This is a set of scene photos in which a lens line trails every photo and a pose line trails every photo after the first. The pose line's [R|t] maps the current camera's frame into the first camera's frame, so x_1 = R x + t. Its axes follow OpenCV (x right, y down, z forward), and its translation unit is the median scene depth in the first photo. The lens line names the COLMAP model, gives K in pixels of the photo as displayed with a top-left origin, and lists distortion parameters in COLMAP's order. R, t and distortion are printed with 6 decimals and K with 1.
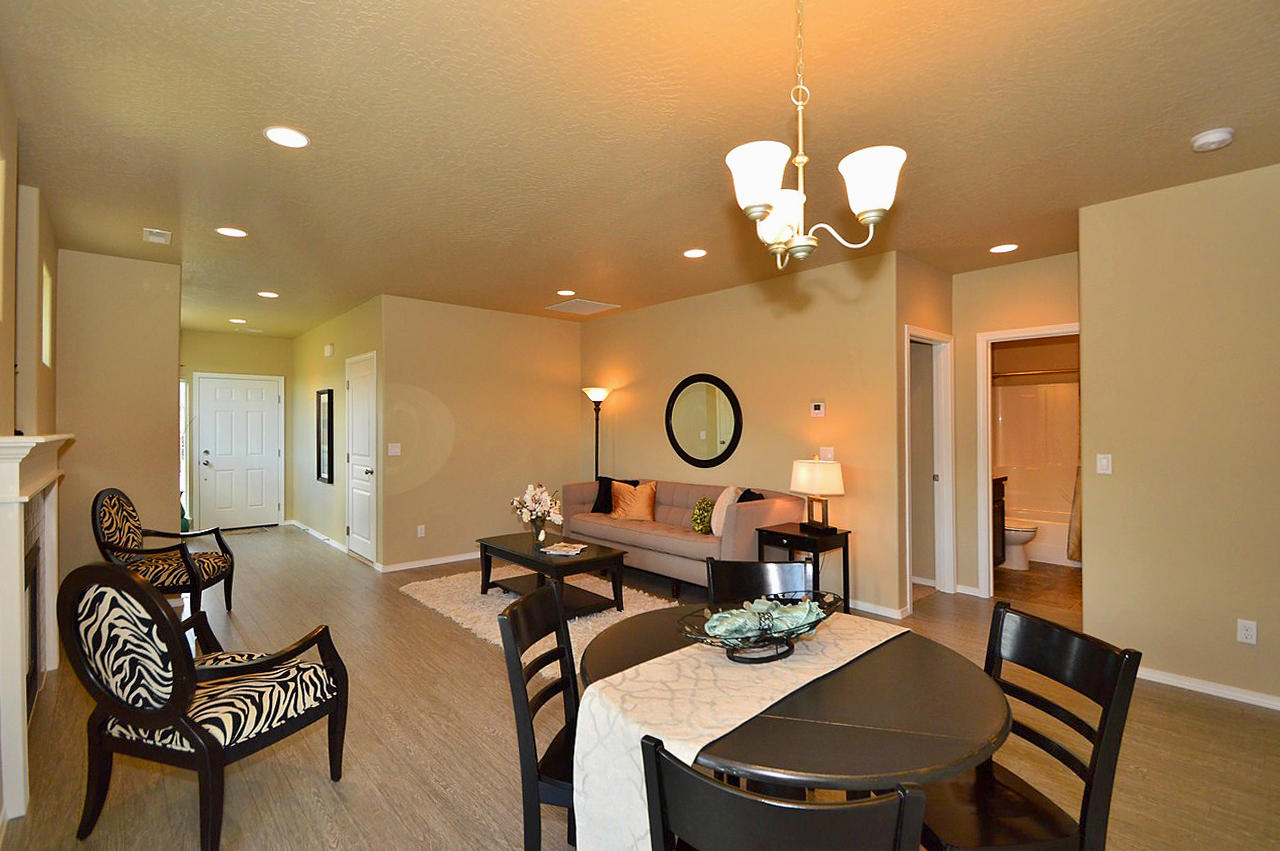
lens RADIAL K [[601.6, 0, 646.4], [0, 601.6, 420.8], [0, 0, 1]] dist [0.010521, -0.010996]
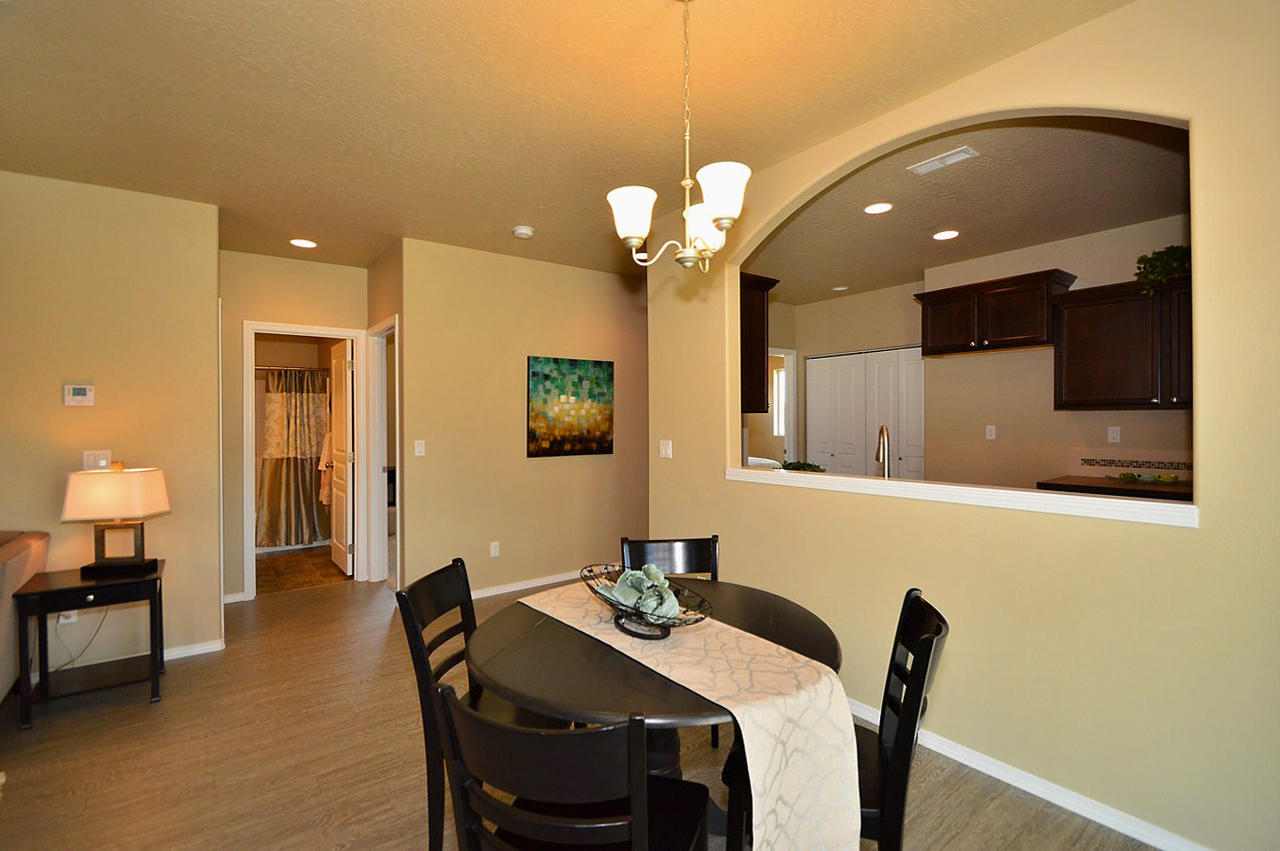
lens RADIAL K [[594.8, 0, 597.0], [0, 594.8, 424.9], [0, 0, 1]] dist [0.001423, -0.018073]
pose [[0.100181, -0.008035, 0.994937, -0.335272], [0.001981, 0.999967, 0.007876, 0.011211], [-0.994967, 0.001182, 0.100194, 0.390945]]
